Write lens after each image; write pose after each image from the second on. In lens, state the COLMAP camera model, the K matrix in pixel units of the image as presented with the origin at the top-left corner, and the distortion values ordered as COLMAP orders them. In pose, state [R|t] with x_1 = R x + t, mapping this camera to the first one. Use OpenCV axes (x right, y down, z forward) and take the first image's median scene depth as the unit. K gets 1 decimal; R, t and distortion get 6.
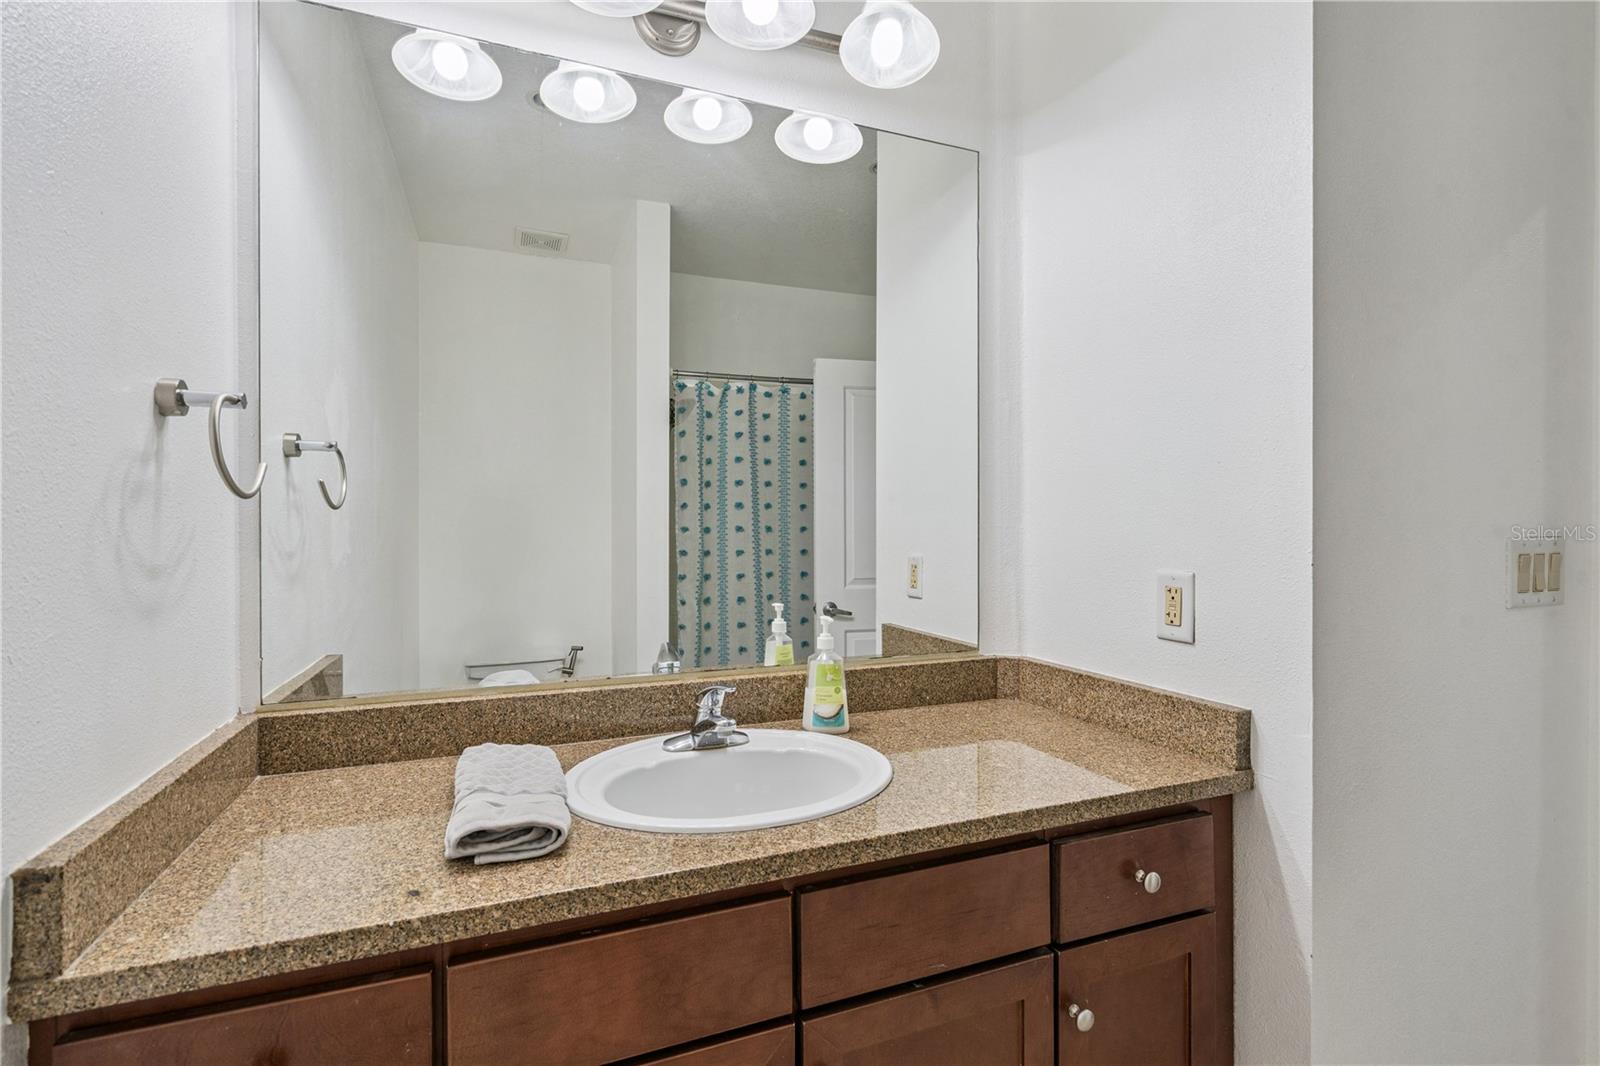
lens RADIAL K [[731.8, 0, 793.6], [0, 731.8, 533.6], [0, 0, 1]] dist [-0.000654, -0.000694]
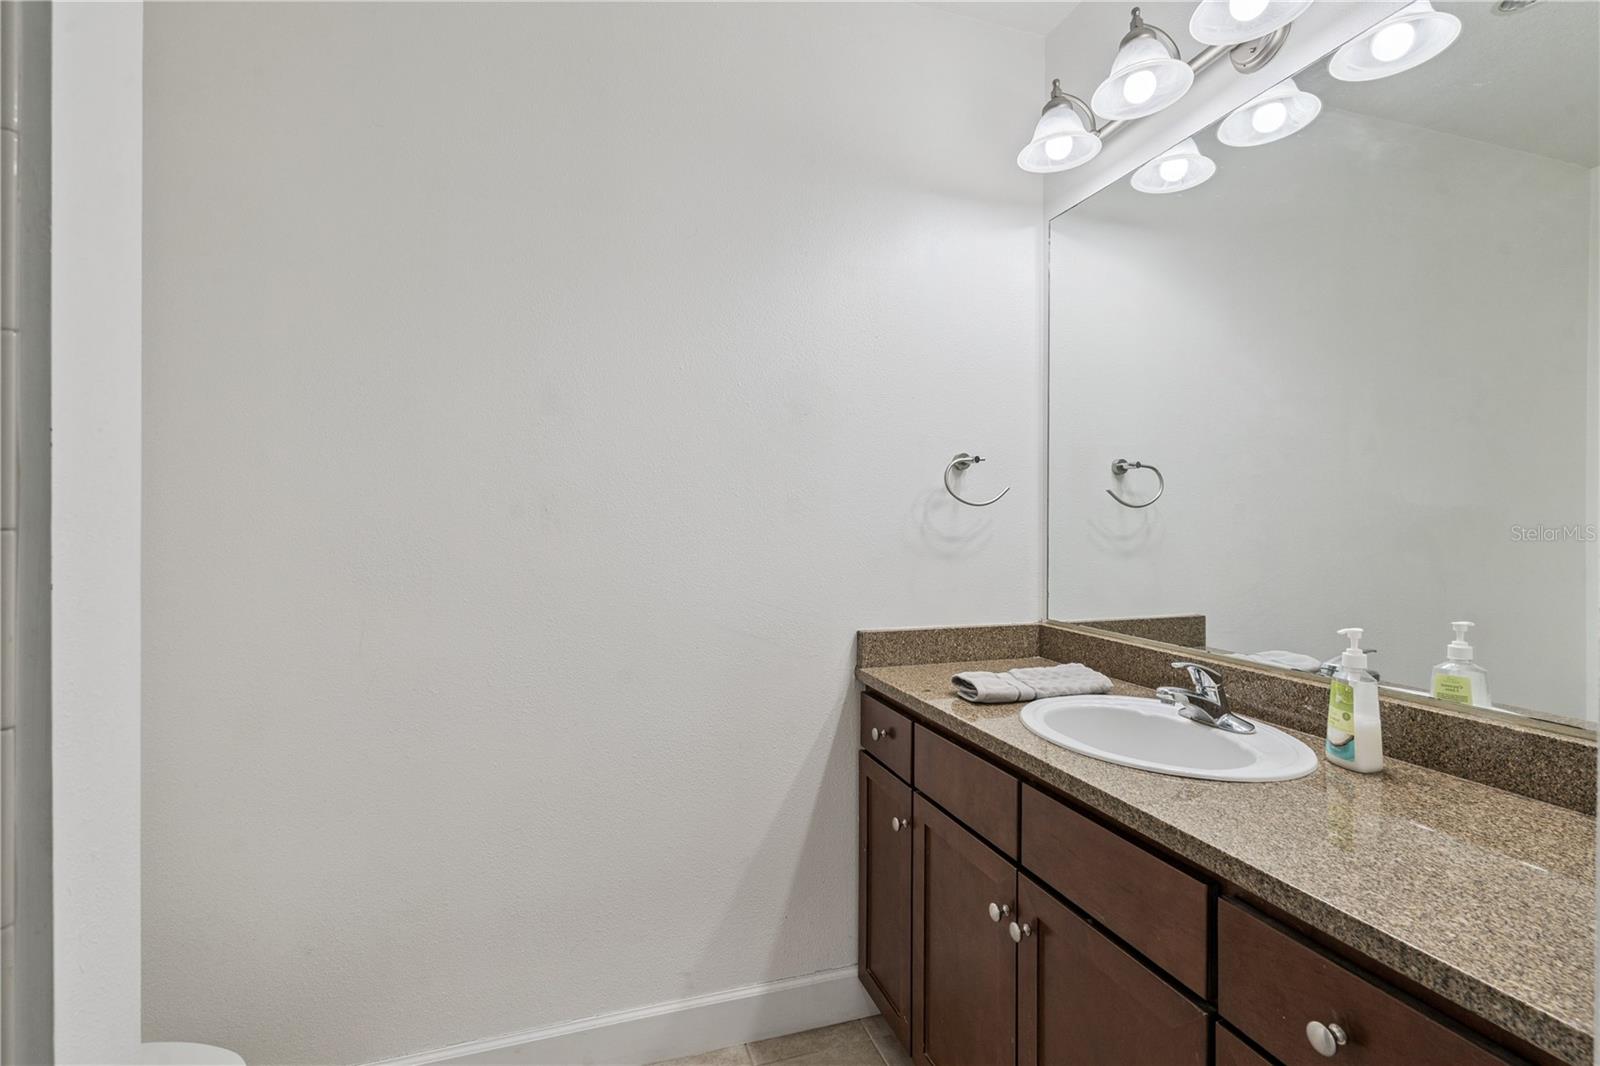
lens RADIAL K [[731.8, 0, 801.3], [0, 731.8, 526.3], [0, 0, 1]] dist [-0.000654, -0.000694]
pose [[-0.055935, 0.010397, -0.998380, 1.245720], [-0.011269, 0.999876, 0.011044, -0.006920], [0.998371, 0.011869, -0.055811, 0.566139]]
